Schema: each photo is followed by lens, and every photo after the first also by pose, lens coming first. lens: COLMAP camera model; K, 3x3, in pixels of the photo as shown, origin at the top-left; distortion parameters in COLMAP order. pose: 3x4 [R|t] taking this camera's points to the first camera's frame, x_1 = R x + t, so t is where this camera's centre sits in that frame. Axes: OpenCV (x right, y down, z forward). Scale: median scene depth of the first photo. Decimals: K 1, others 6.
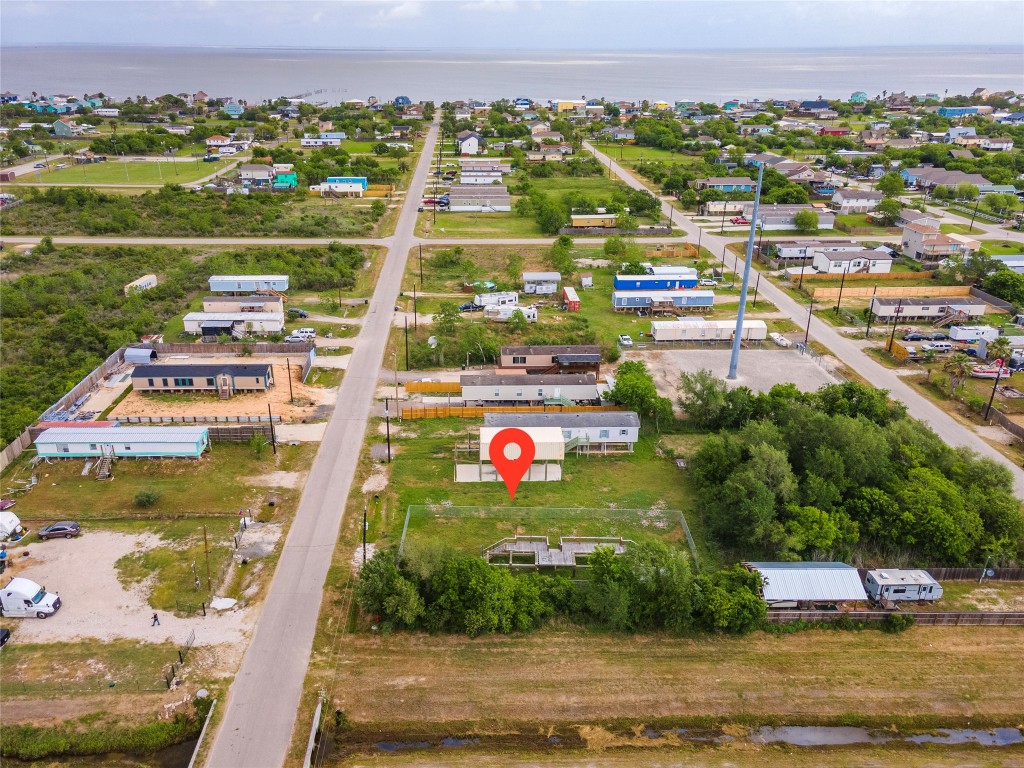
lens RADIAL K [[770.7, 0, 473.7], [0, 770.7, 384.3], [0, 0, 1]] dist [0.037313, 0.000620]
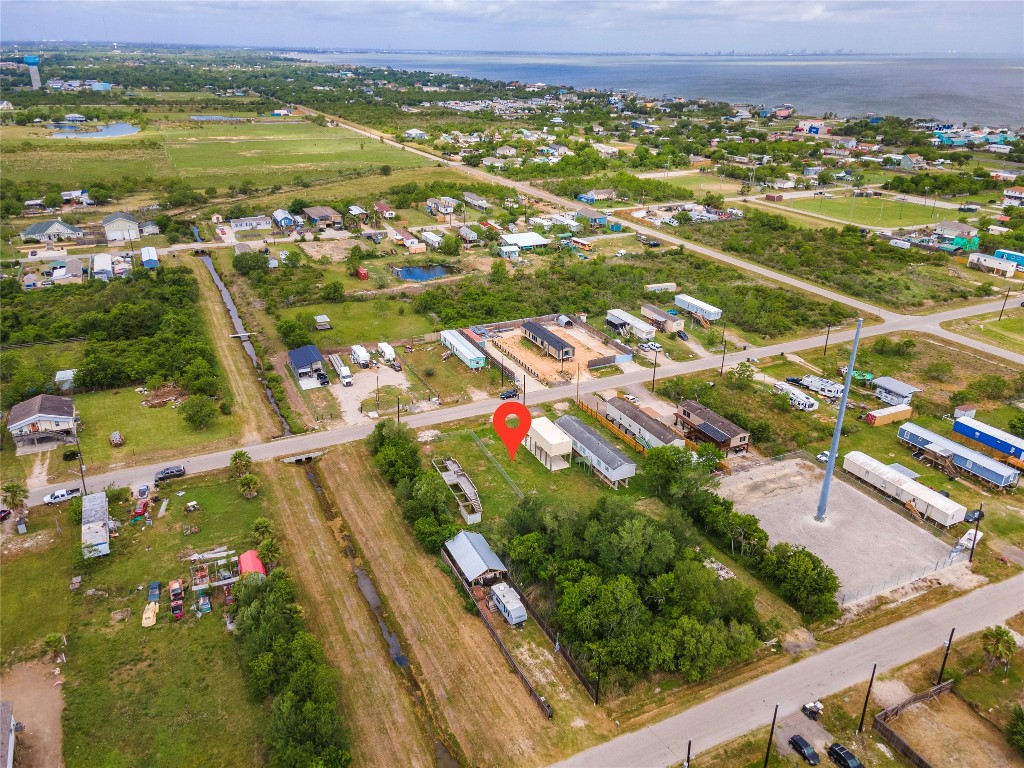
lens RADIAL K [[740.5, 0, 514.3], [0, 740.5, 385.8], [0, 0, 1]] dist [0.037428, 0.001547]
pose [[0.422948, 0.374506, -0.825142, 1.166459], [-0.372894, 0.901856, 0.218187, -0.294124], [0.825872, 0.215409, 0.521090, 0.198555]]
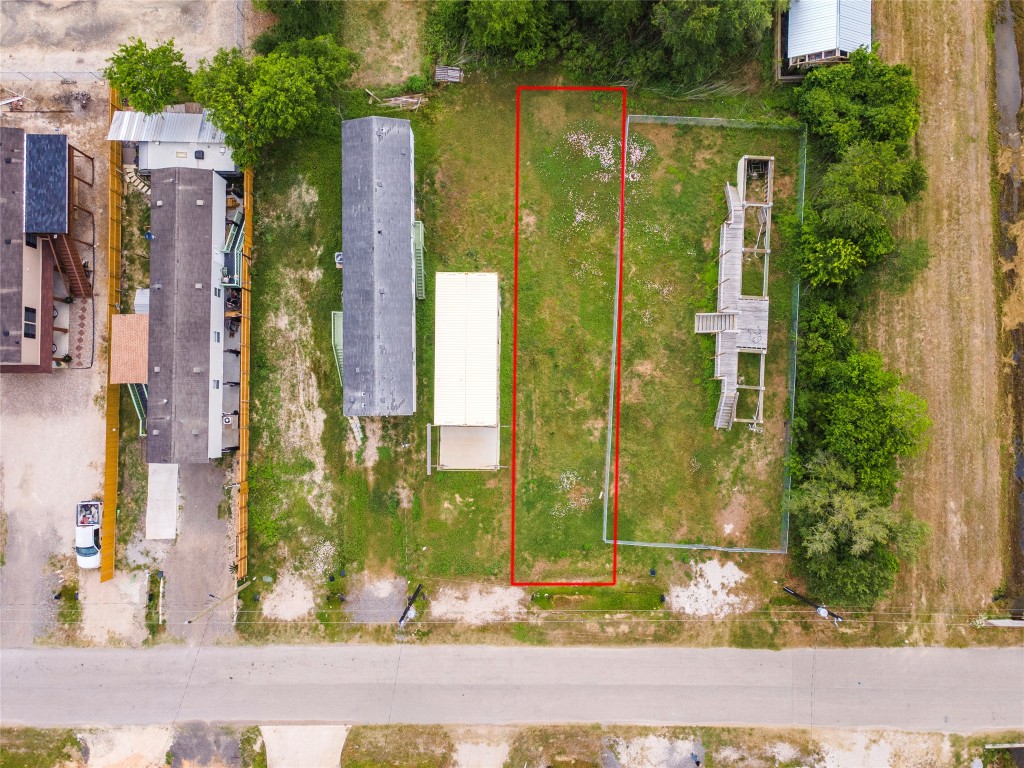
lens RADIAL K [[740.5, 0, 514.3], [0, 740.5, 385.8], [0, 0, 1]] dist [0.037428, 0.001547]
pose [[0.015701, -0.999082, 0.039863, 0.015979], [0.409763, 0.042796, 0.911187, -0.390103], [-0.912057, 0.002028, 0.410059, 0.761578]]
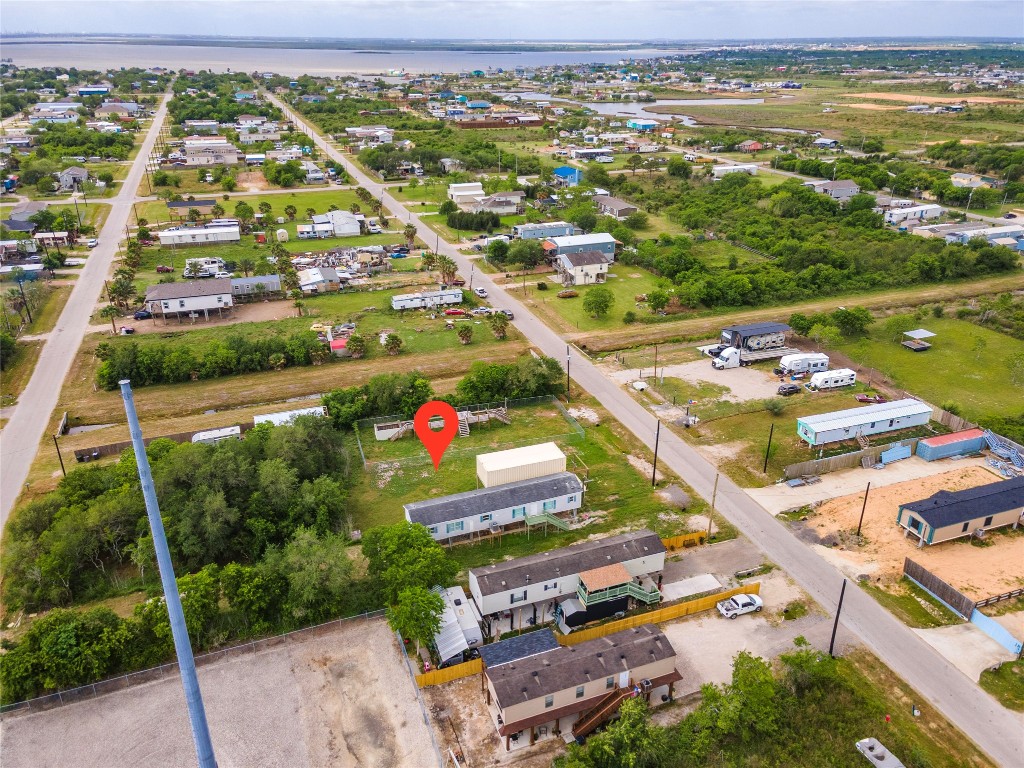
lens RADIAL K [[740.5, 0, 514.3], [0, 740.5, 385.8], [0, 0, 1]] dist [0.037428, 0.001547]
pose [[-0.940820, 0.141348, -0.308024, 0.354209], [-0.137411, 0.671722, 0.727948, -0.694062], [0.309800, 0.727194, -0.612546, 1.523450]]
